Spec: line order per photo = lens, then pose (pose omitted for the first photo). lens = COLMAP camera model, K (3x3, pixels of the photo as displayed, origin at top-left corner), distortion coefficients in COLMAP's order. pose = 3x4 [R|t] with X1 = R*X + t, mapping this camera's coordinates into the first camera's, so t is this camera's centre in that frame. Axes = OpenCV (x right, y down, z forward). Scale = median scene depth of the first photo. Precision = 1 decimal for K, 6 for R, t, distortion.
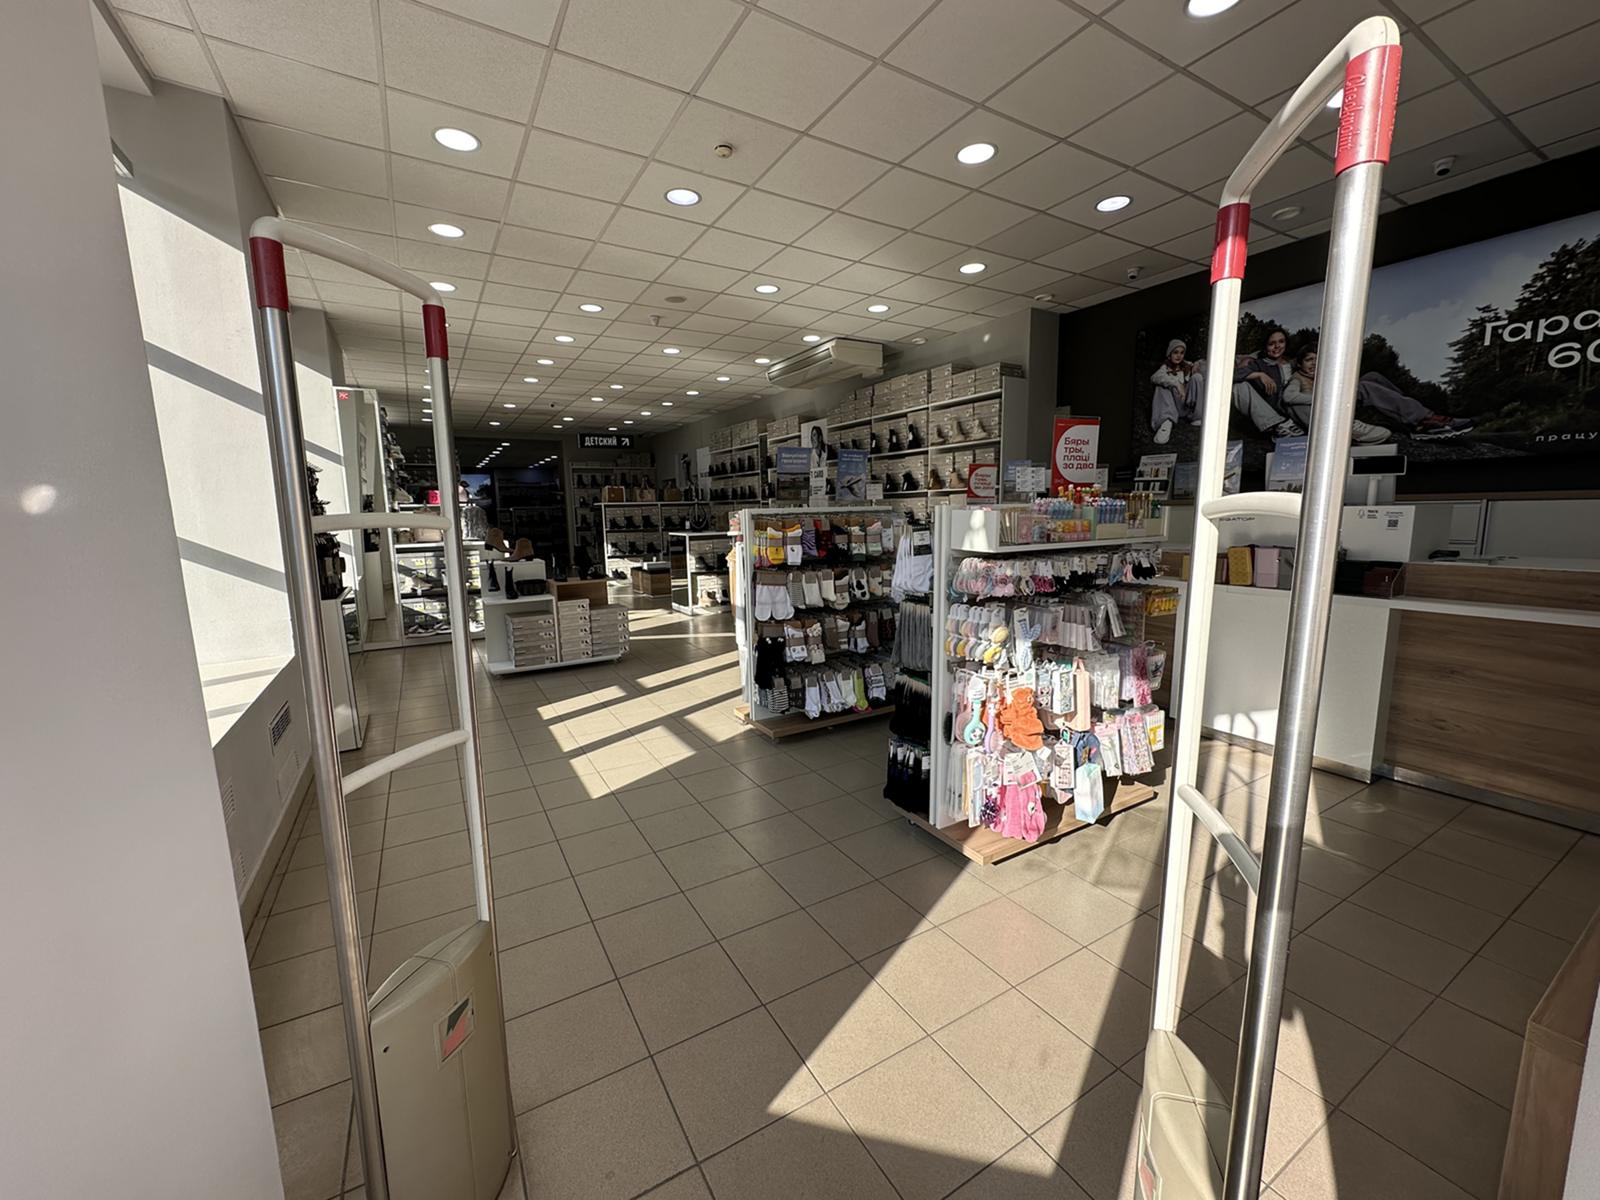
lens RADIAL K [[638.5, 0, 801.8], [0, 638.5, 599.9], [0, 0, 1]] dist [-0.004006, 0.000295]
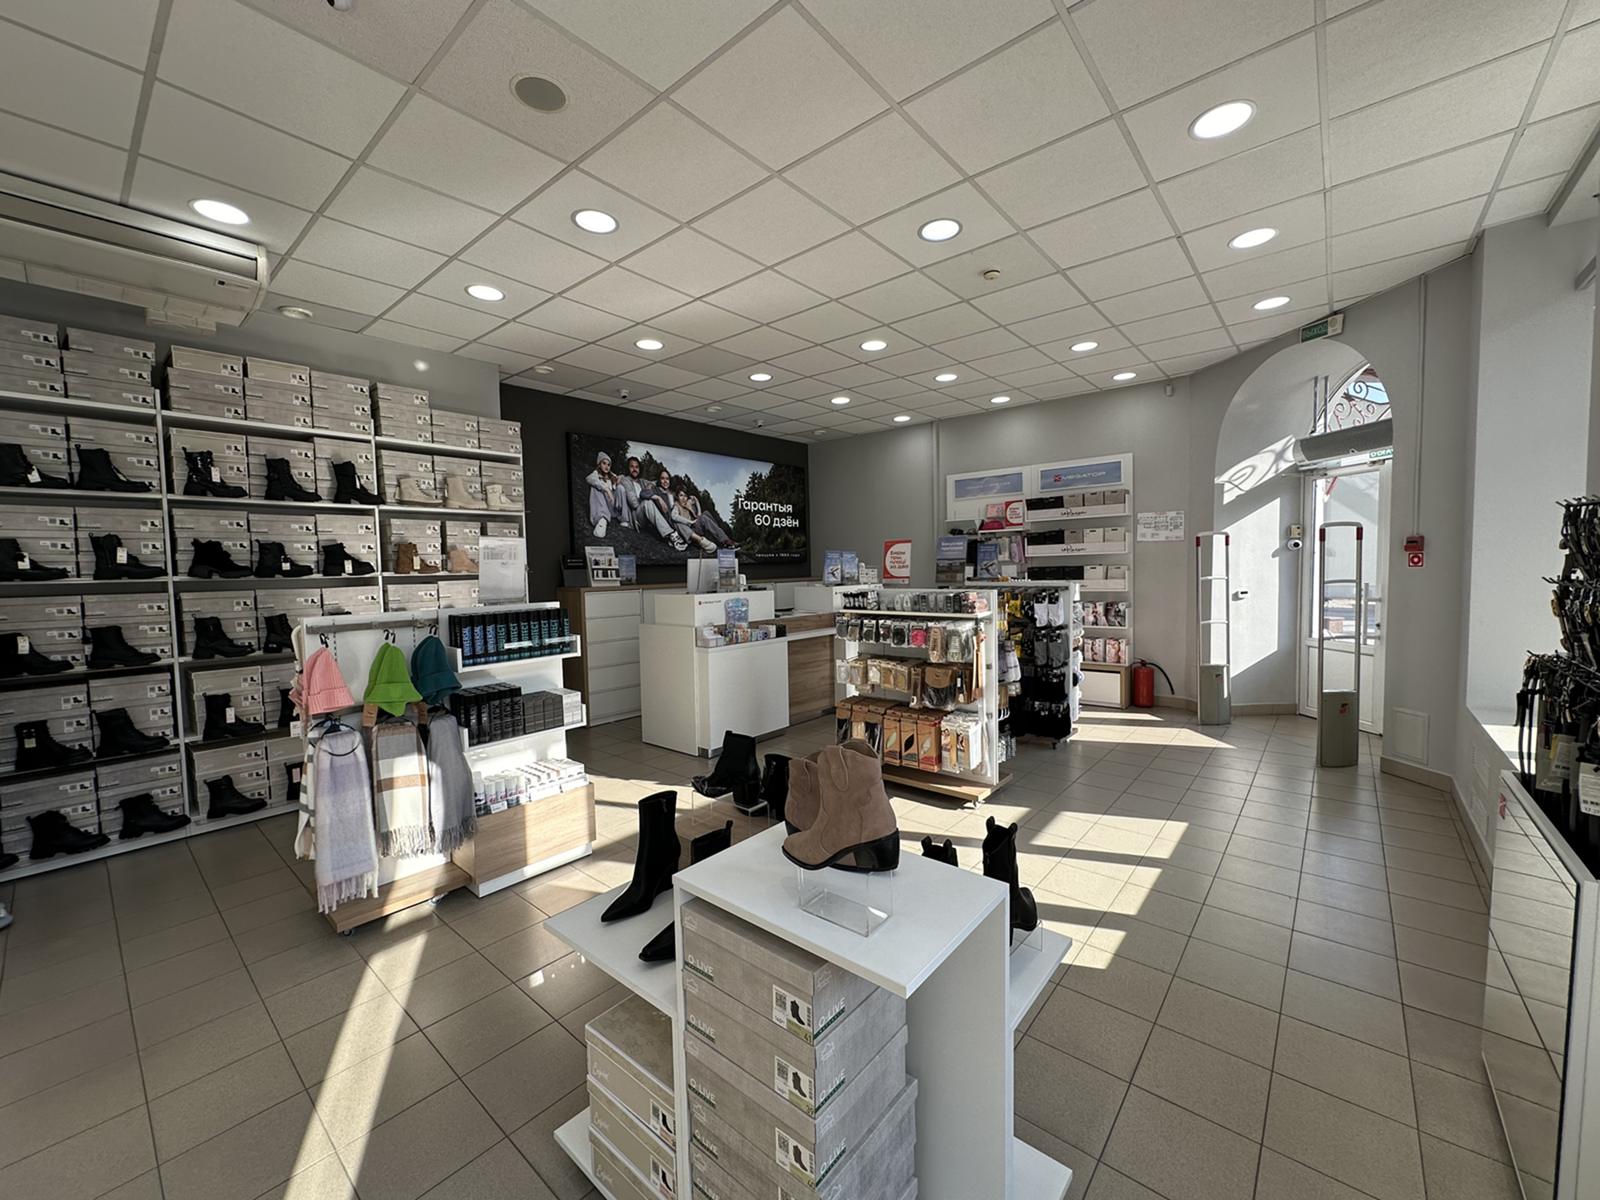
lens RADIAL K [[638.5, 0, 797.2], [0, 638.5, 599.8], [0, 0, 1]] dist [-0.004006, 0.000295]
pose [[-0.319948, -0.023191, 0.947151, -0.882842], [0.160439, 0.983936, 0.078288, -0.229716], [-0.933752, 0.177008, -0.311088, 1.436787]]
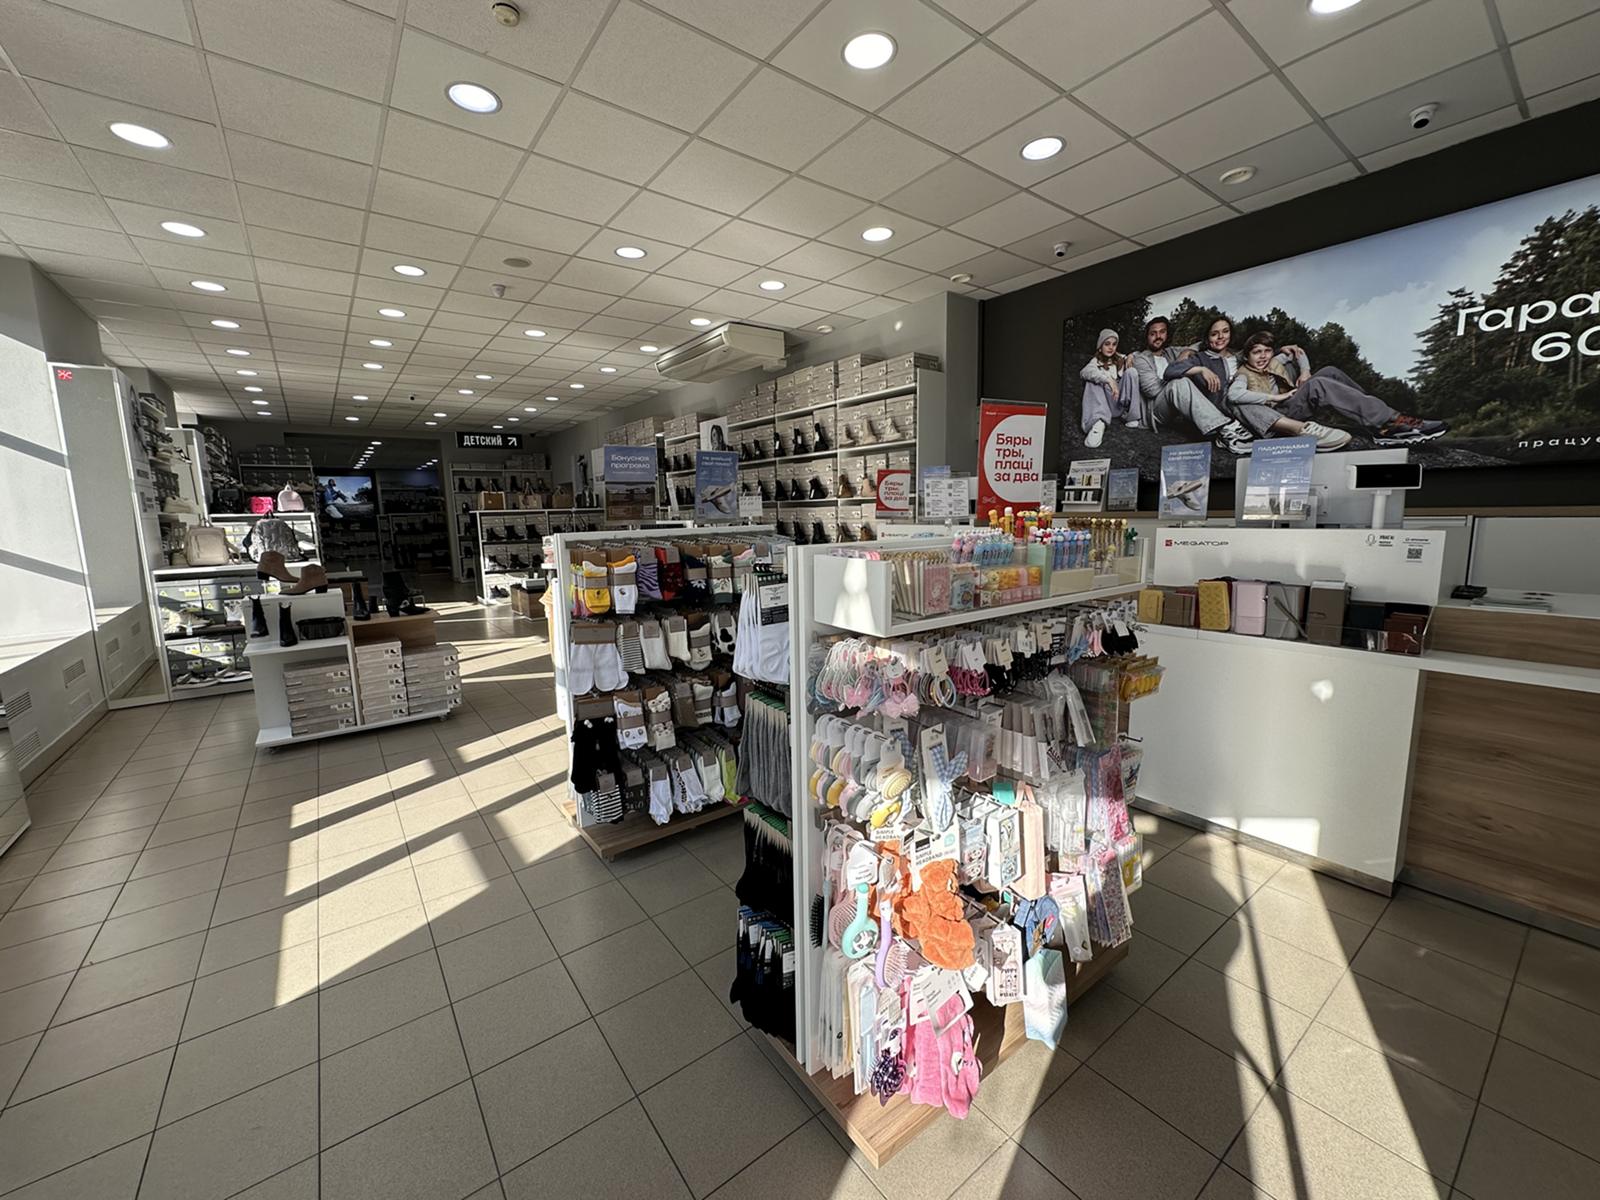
lens RADIAL K [[638.5, 0, 802.7], [0, 638.5, 600.1], [0, 0, 1]] dist [-0.004006, 0.000295]
pose [[0.993649, -0.017751, 0.111119, 0.086905], [0.018190, 0.999830, -0.002943, -0.053299], [-0.111047, 0.004946, 0.993803, 0.232542]]
